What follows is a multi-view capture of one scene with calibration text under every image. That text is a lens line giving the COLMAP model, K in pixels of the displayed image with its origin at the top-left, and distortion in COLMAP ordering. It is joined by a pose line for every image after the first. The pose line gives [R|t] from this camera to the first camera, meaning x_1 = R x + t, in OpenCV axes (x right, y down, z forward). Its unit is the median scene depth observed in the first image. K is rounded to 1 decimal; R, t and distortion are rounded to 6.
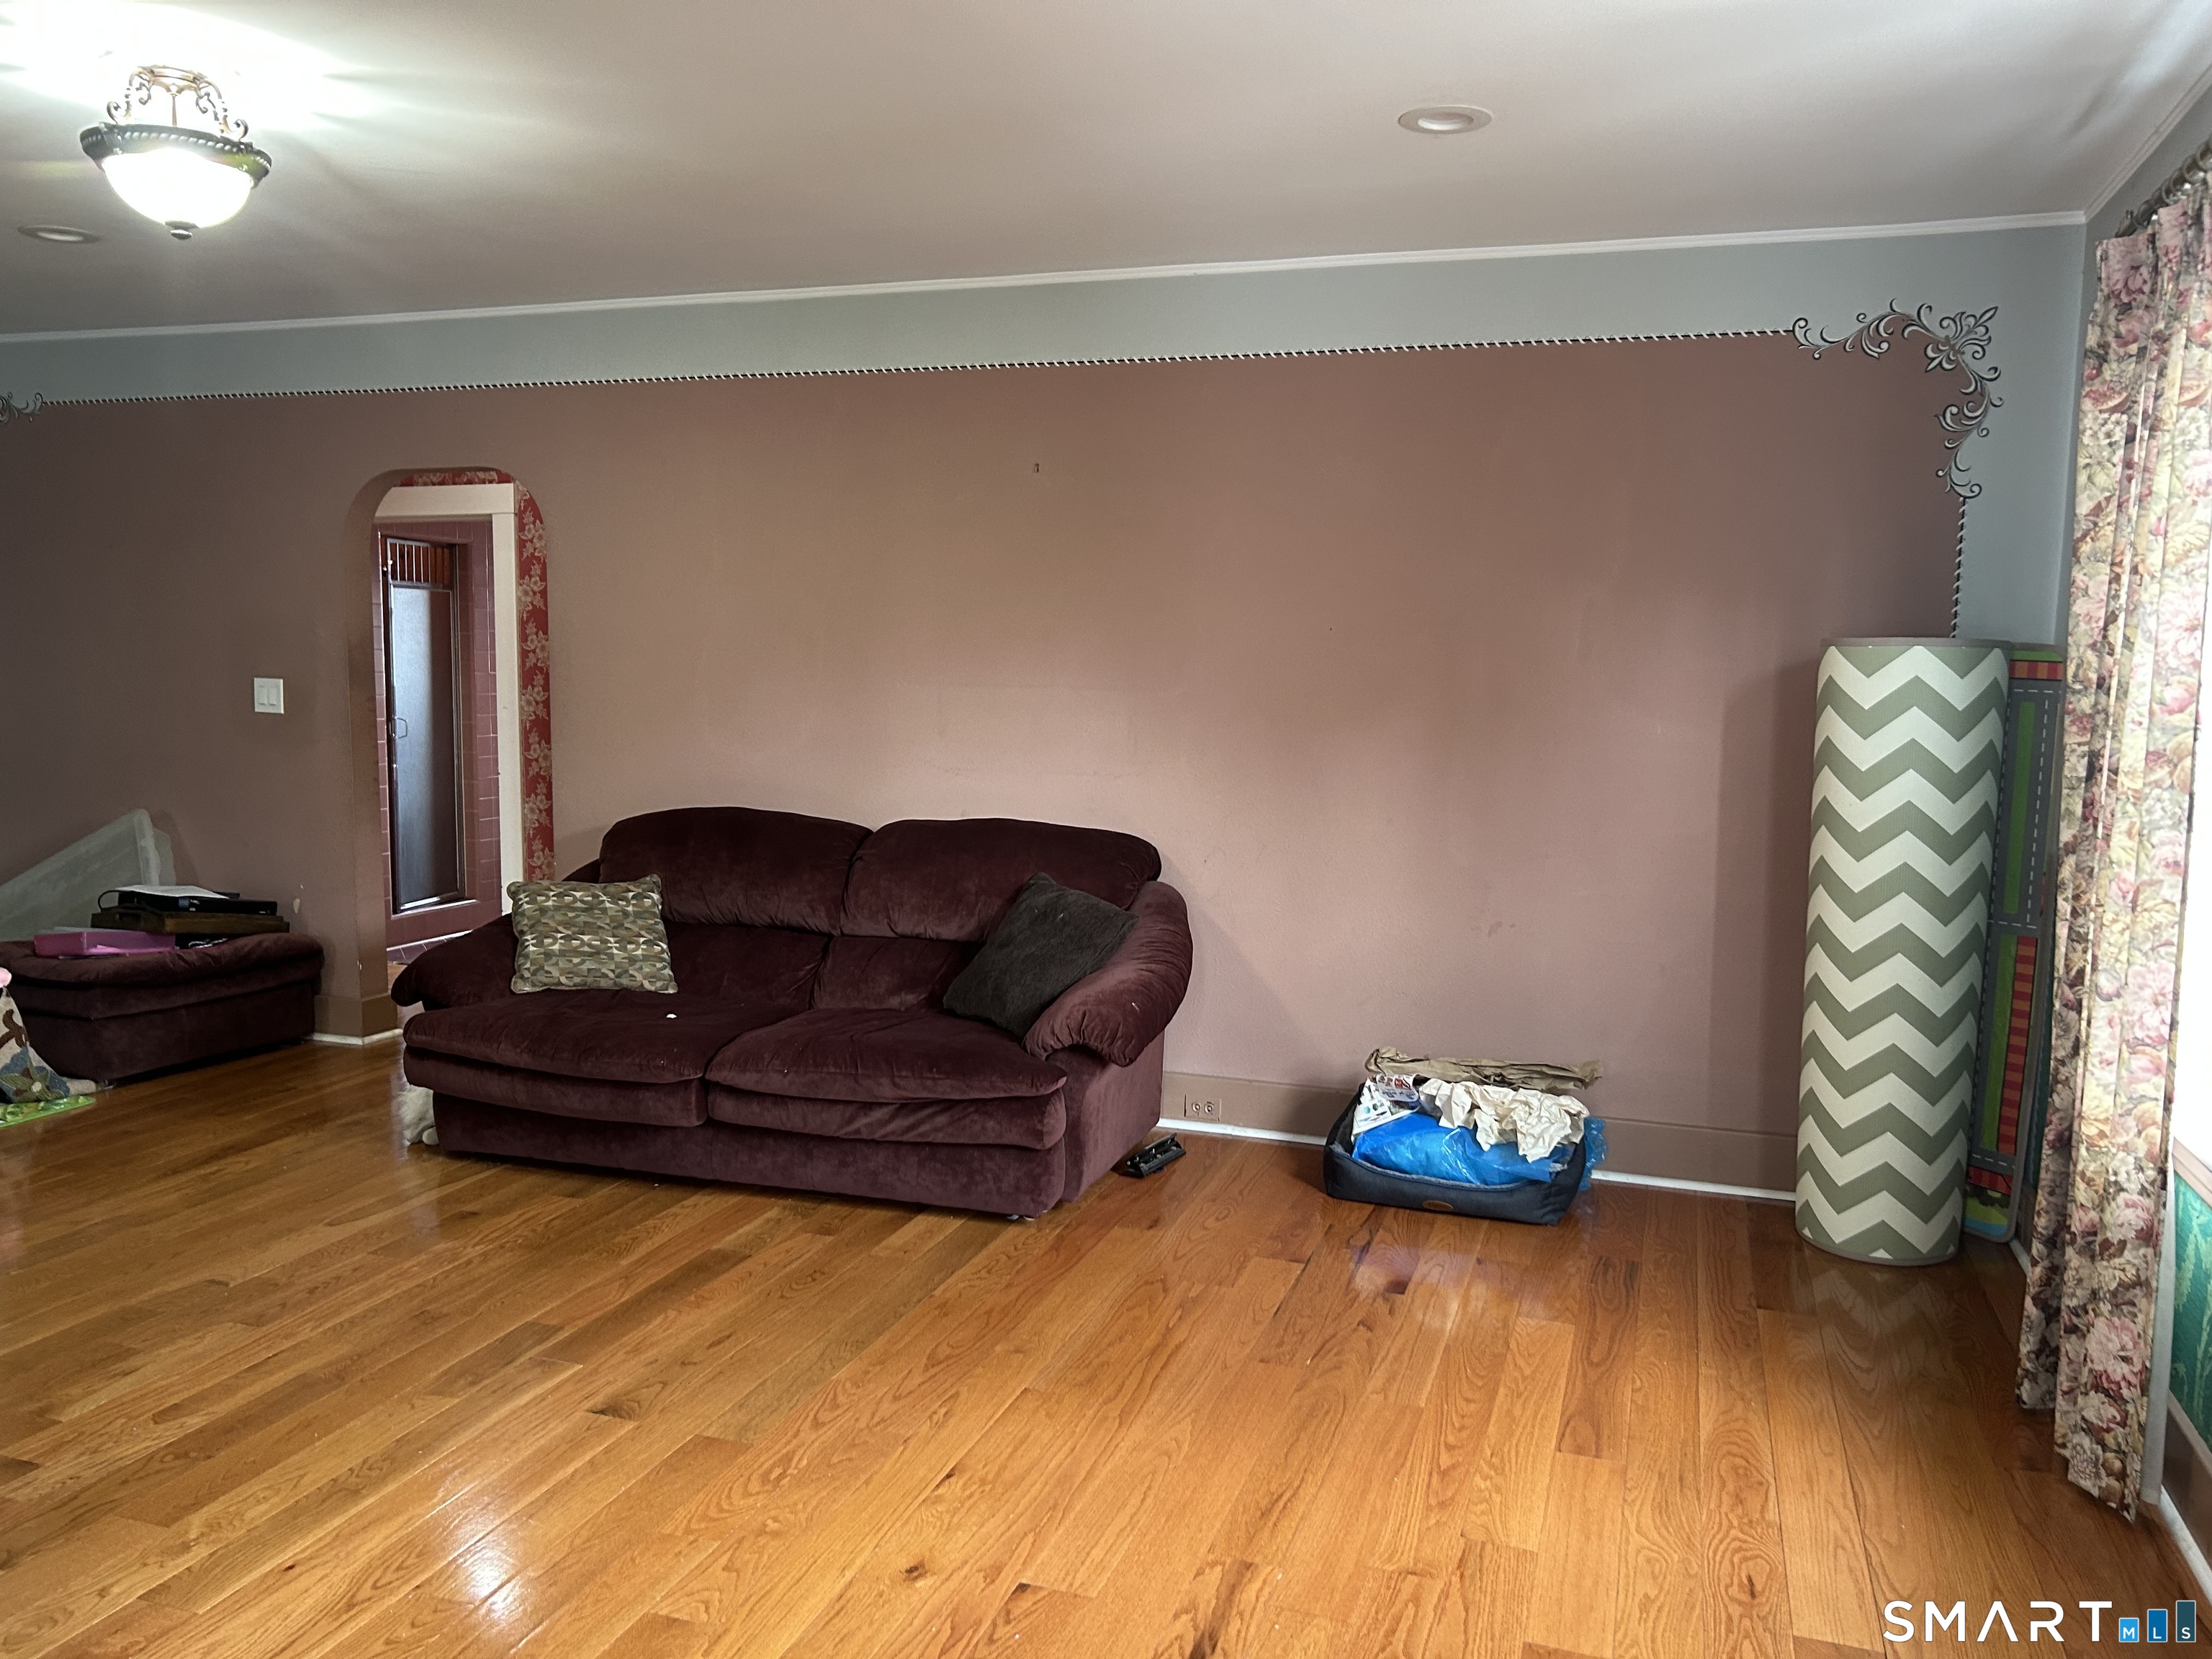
lens RADIAL K [[1681.5, 0, 1106.0], [0, 1681.5, 829.5], [0, 0, 1]] dist [0.018208, -0.001309]
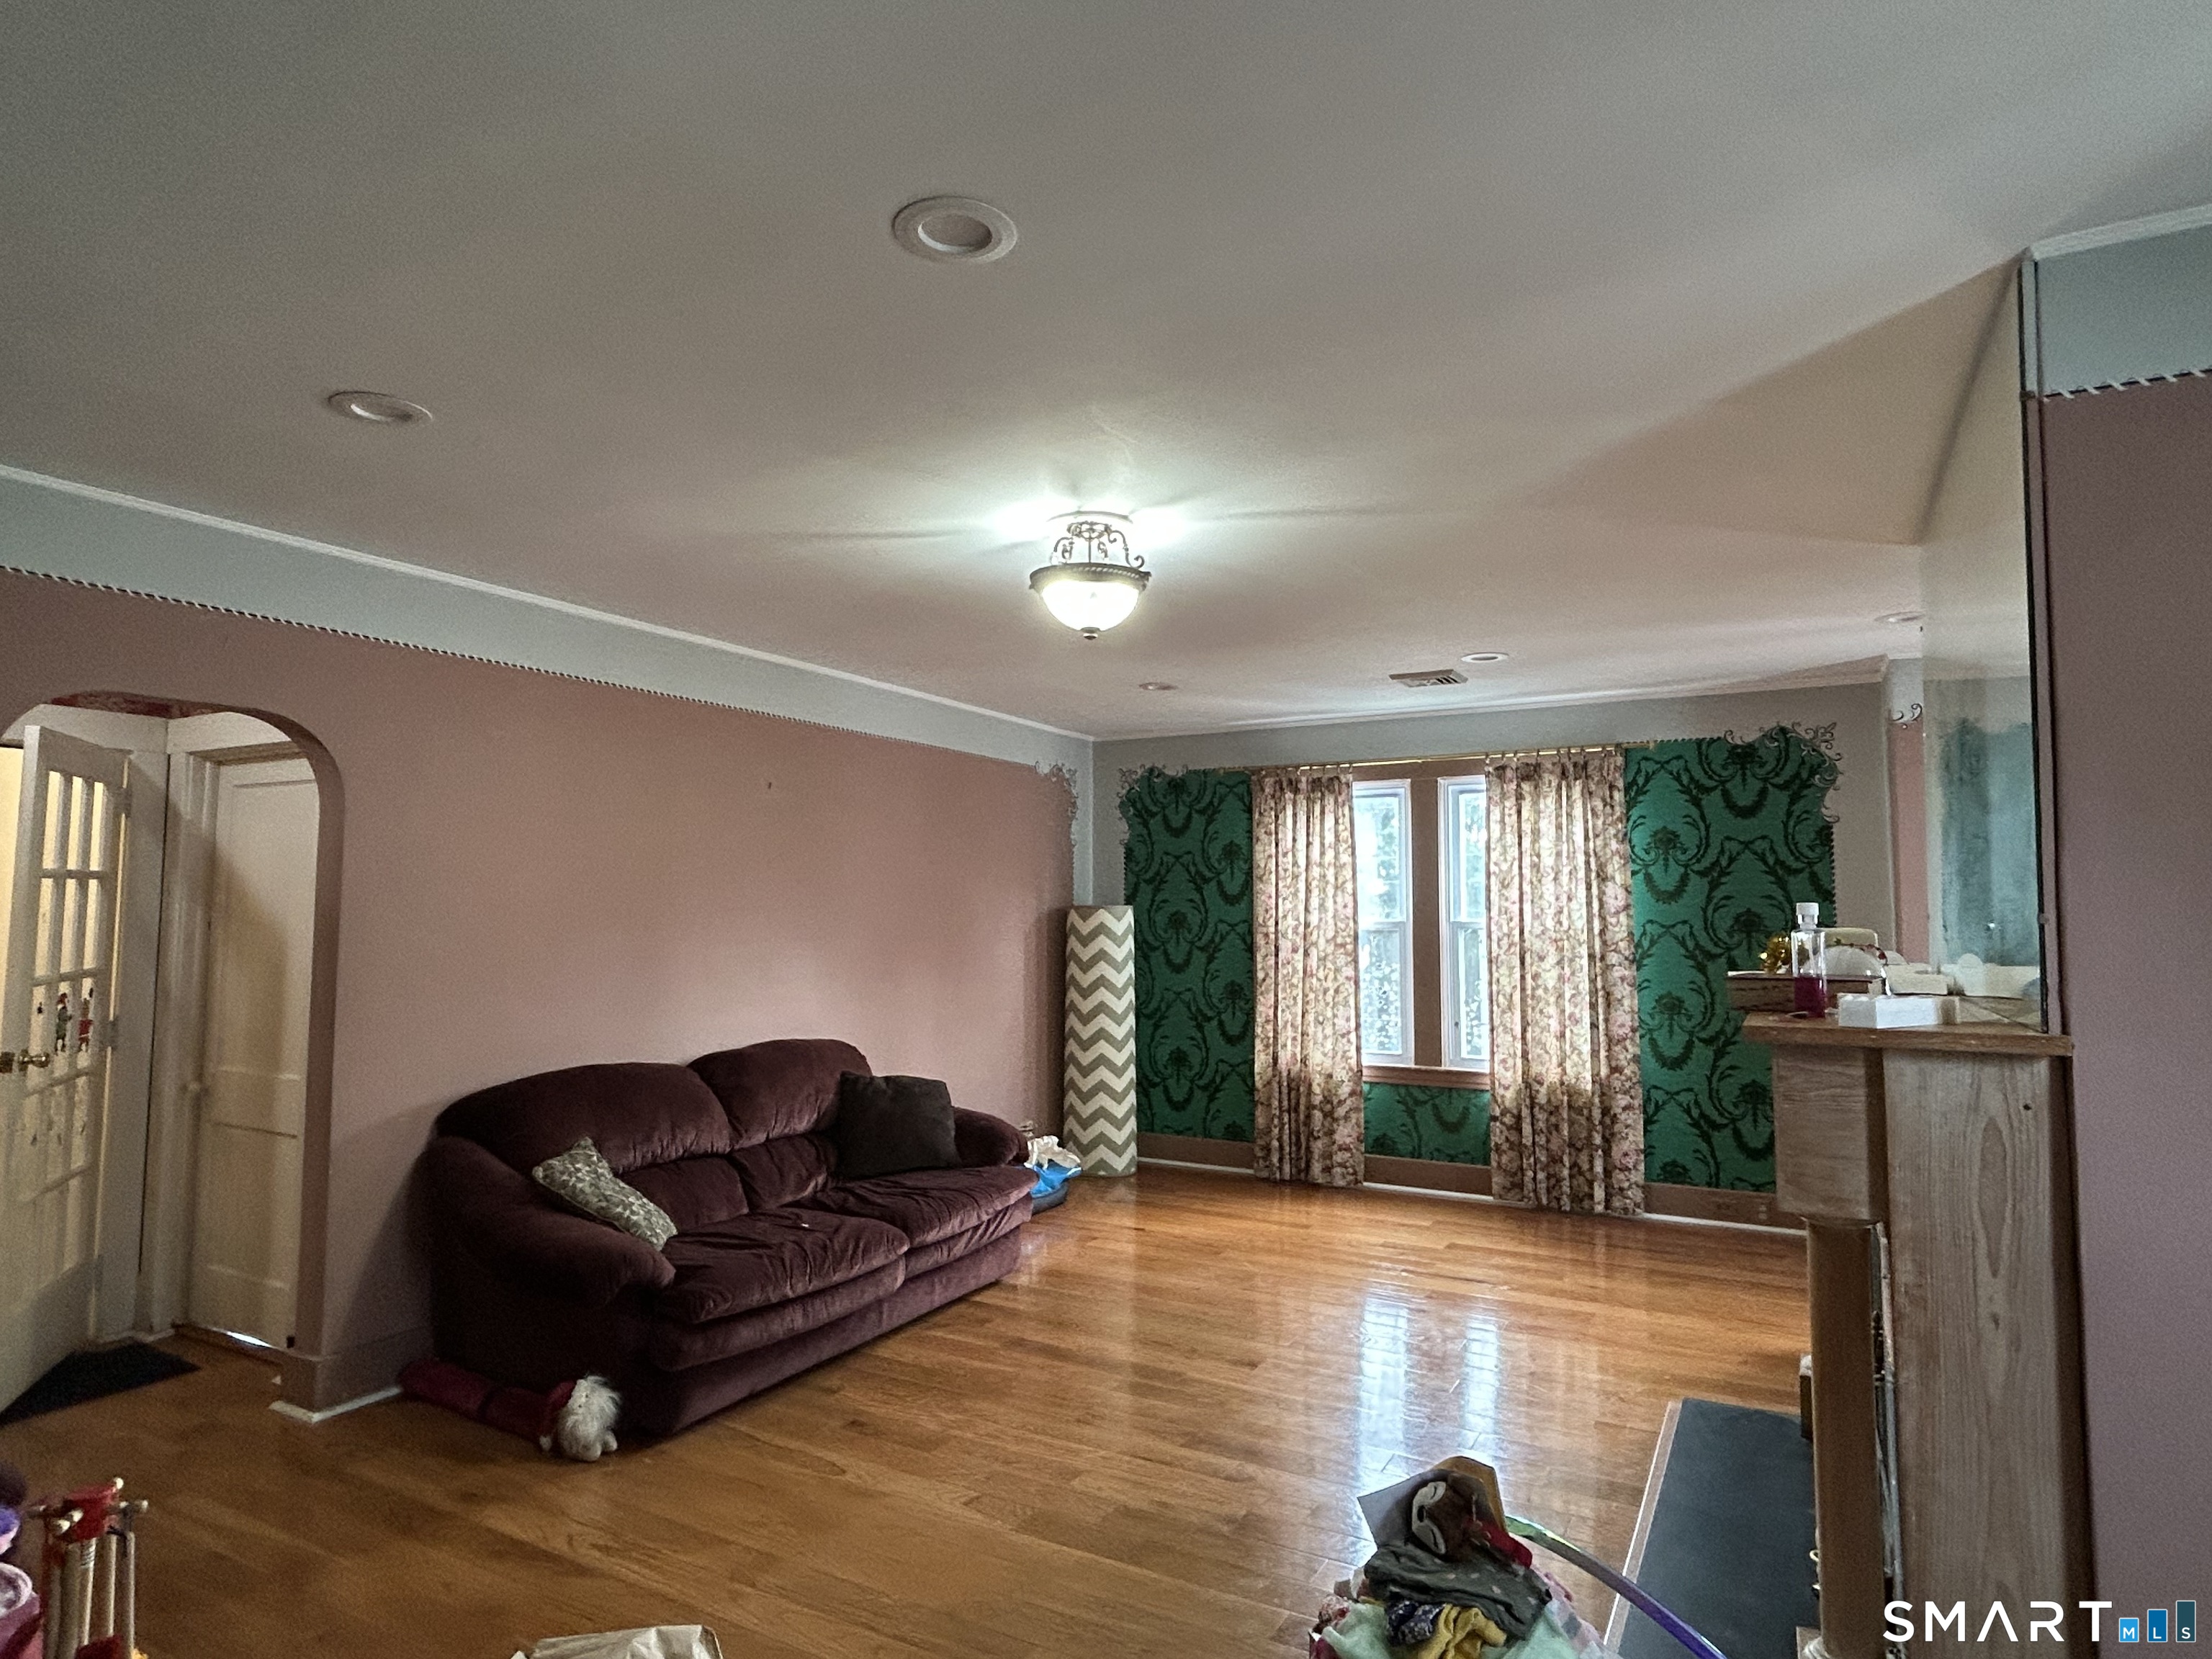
lens RADIAL K [[1242.1, 0, 1106.0], [0, 1242.1, 829.5], [0, 0, 1]] dist [0.001637, 0.000161]
pose [[0.197002, 0.045371, 0.979353, -1.191044], [0.106012, 0.992086, -0.067286, -0.097670], [-0.974655, 0.117079, 0.190633, 0.626118]]
